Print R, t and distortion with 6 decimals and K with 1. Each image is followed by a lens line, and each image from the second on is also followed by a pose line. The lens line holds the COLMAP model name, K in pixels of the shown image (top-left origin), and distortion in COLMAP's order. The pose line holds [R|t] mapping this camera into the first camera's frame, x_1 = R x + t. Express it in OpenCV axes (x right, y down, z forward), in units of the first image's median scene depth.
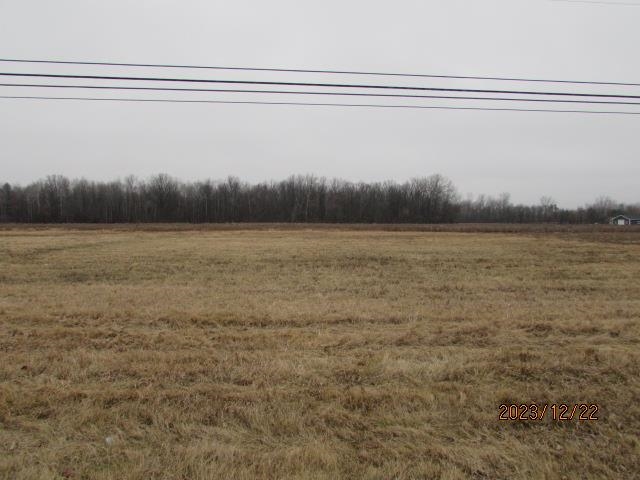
lens RADIAL K [[456.3, 0, 315.9], [0, 456.3, 244.9], [0, 0, 1]] dist [-0.033592, 0.012098]
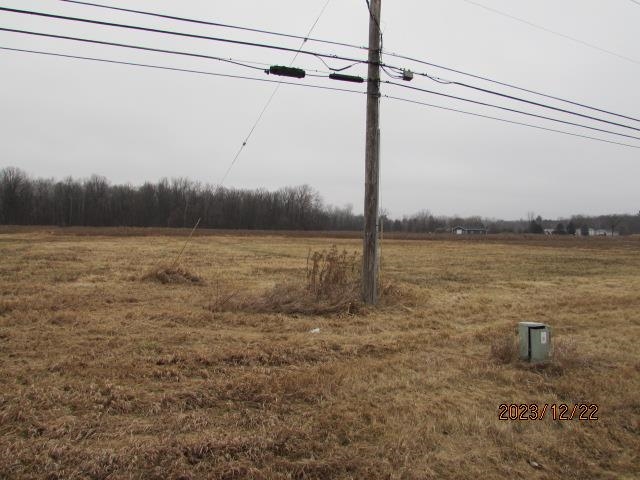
lens RADIAL K [[456.3, 0, 317.9], [0, 456.3, 239.5], [0, 0, 1]] dist [-0.033592, 0.012098]
pose [[0.925793, 0.007740, 0.377952, -0.112267], [0.001659, 0.999698, -0.024536, -0.000631], [-0.378028, 0.023342, 0.925500, 0.011234]]
